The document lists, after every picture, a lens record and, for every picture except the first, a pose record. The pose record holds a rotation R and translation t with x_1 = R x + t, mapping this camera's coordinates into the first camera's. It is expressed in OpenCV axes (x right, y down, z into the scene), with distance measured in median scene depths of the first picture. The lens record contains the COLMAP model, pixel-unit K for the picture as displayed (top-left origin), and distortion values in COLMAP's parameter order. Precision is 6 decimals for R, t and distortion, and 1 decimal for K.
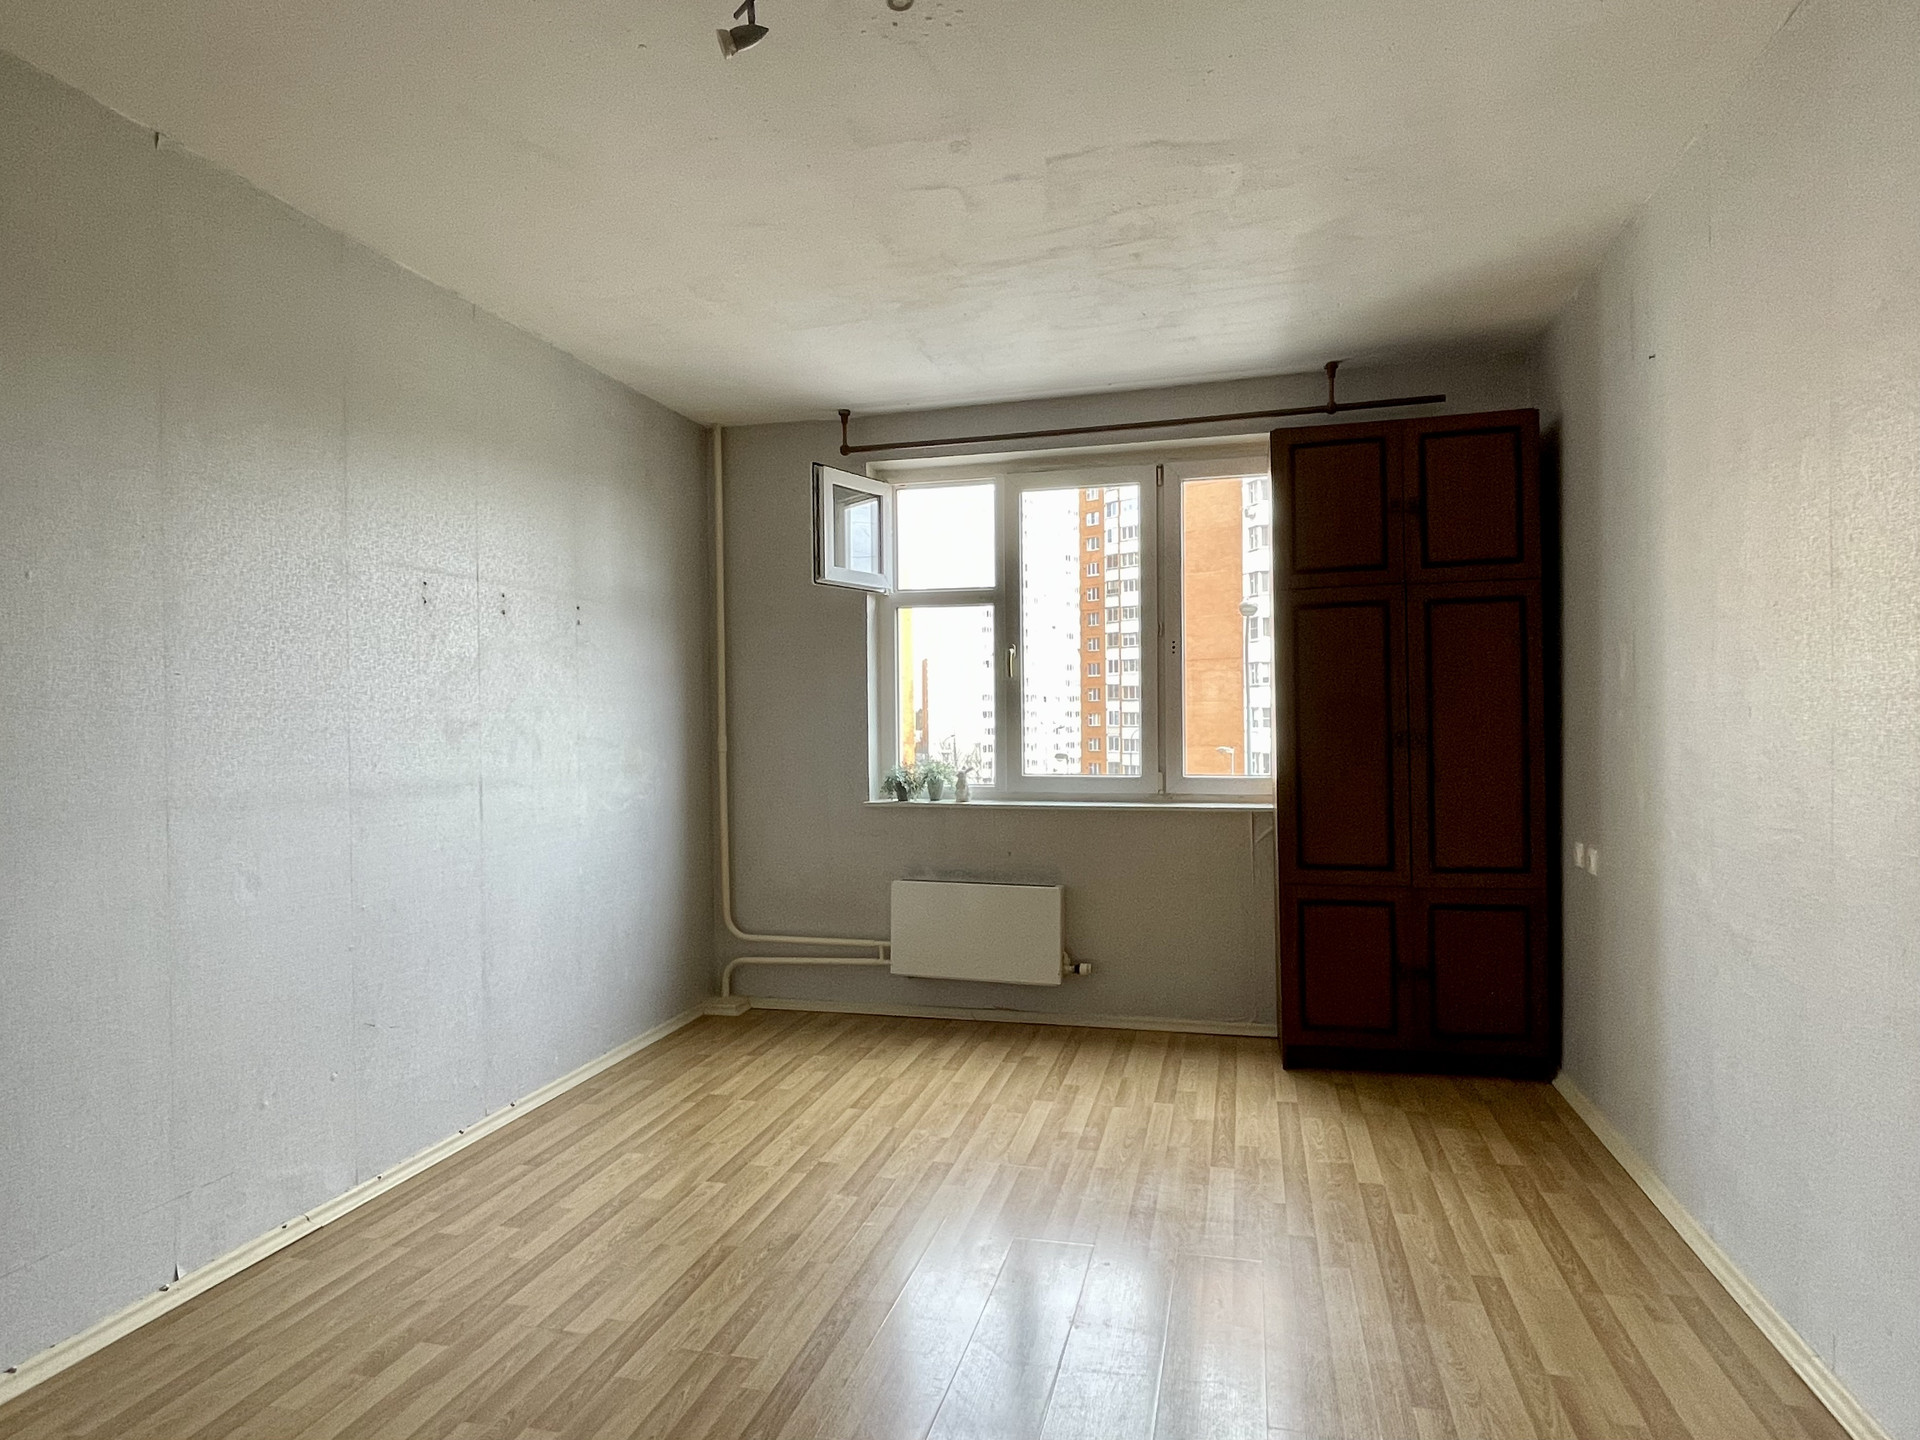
lens RADIAL K [[1090.0, 0, 961.6], [0, 1090.0, 726.2], [0, 0, 1]] dist [-0.001855, -0.000136]
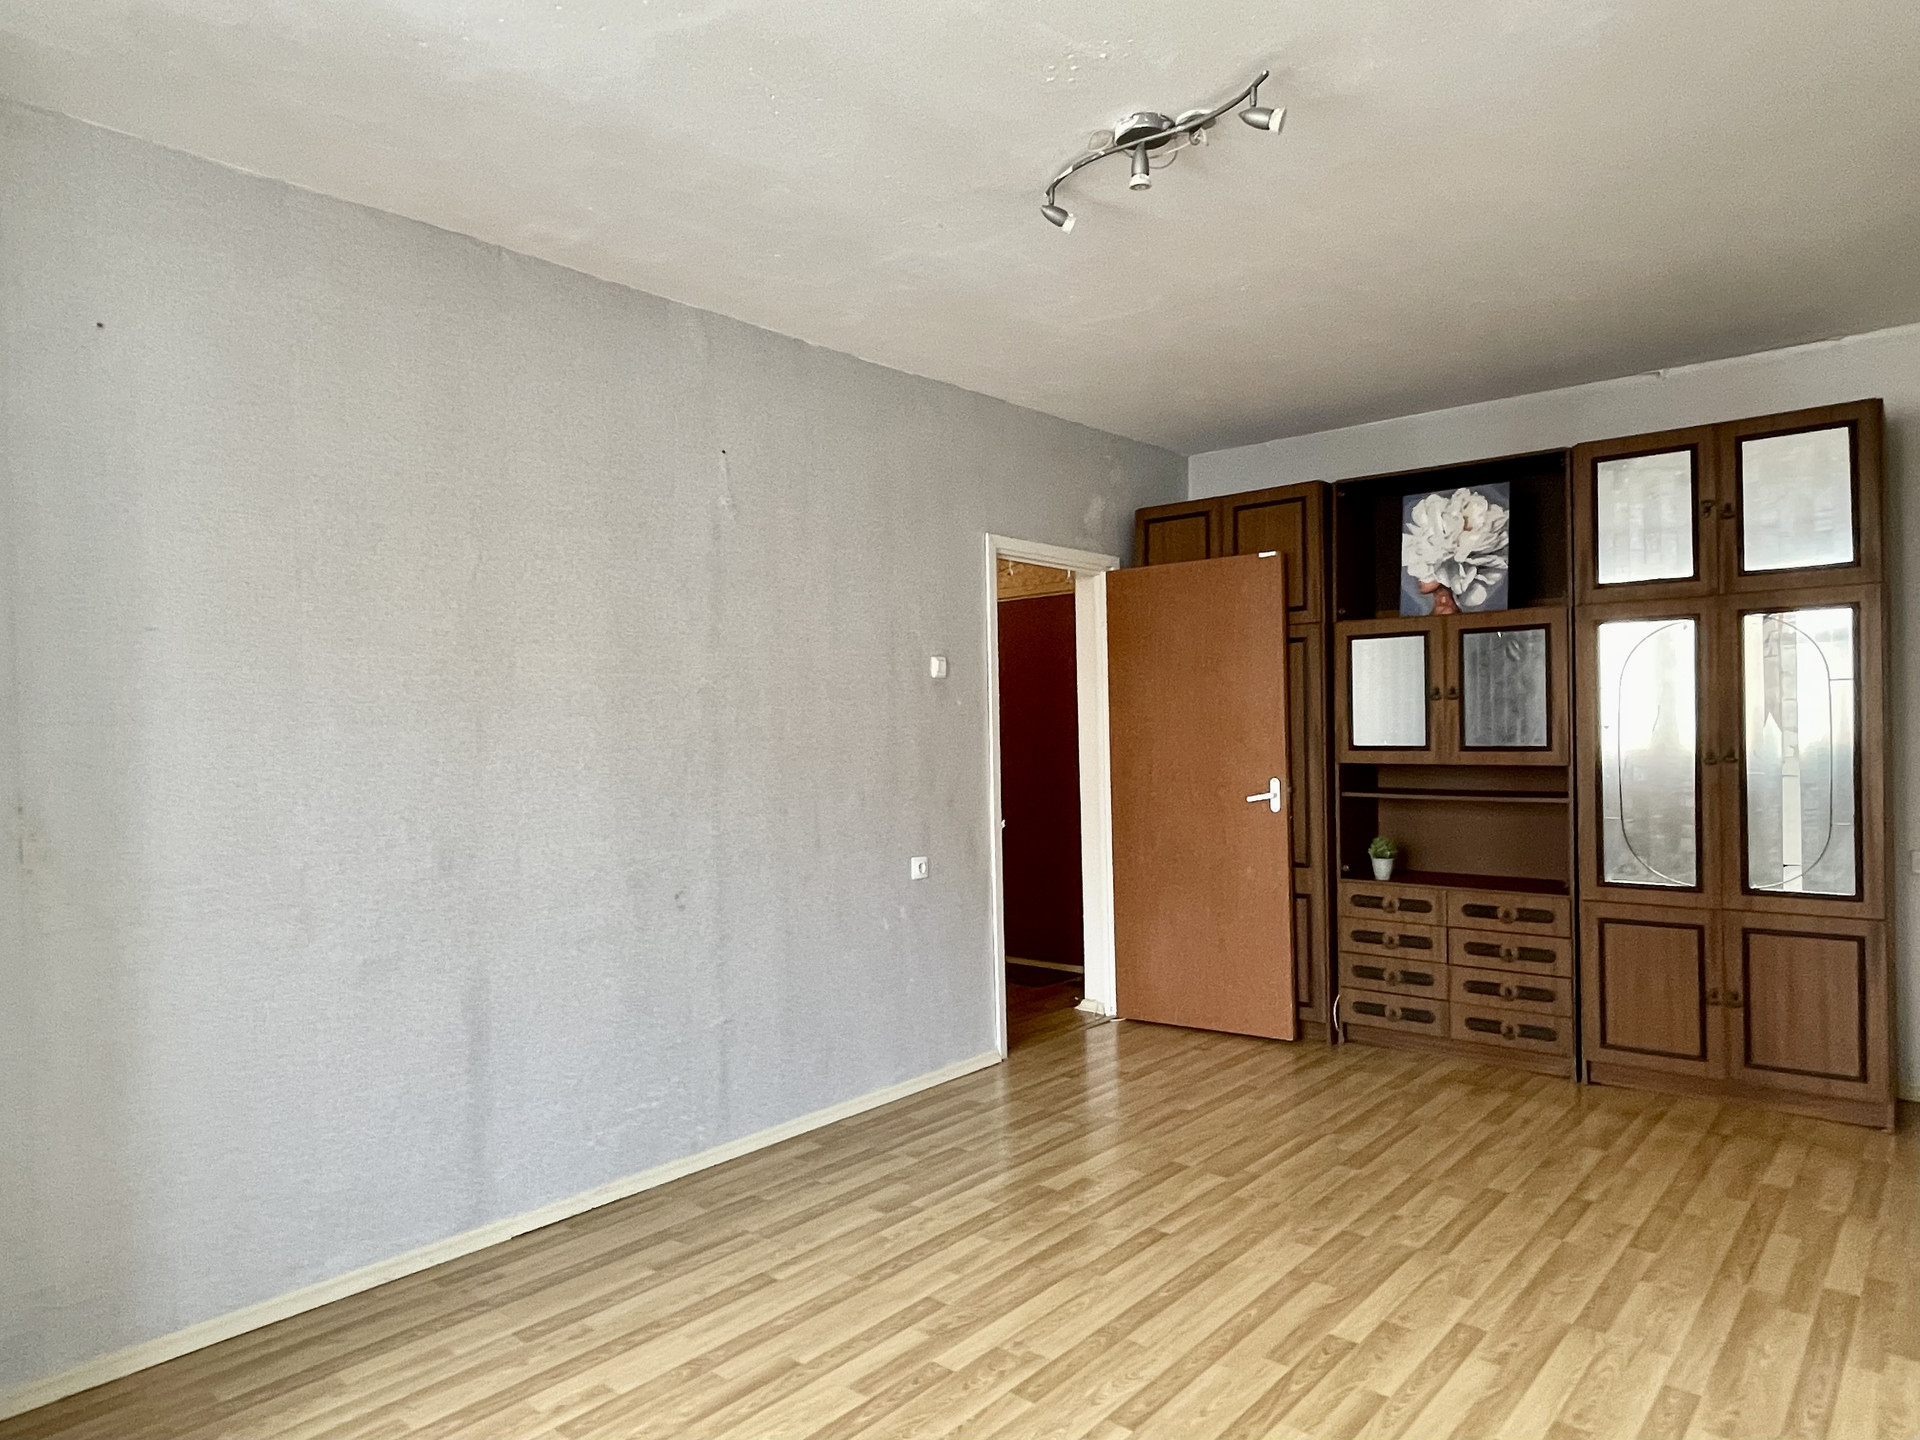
lens RADIAL K [[1188.7, 0, 959.8], [0, 1188.7, 721.9], [0, 0, 1]] dist [0.000425, 0.000092]
pose [[-0.892365, 0.040216, 0.449519, -0.370658], [0.041173, 0.999123, -0.007652, -0.009731], [-0.449433, 0.011680, -0.893238, 1.848835]]
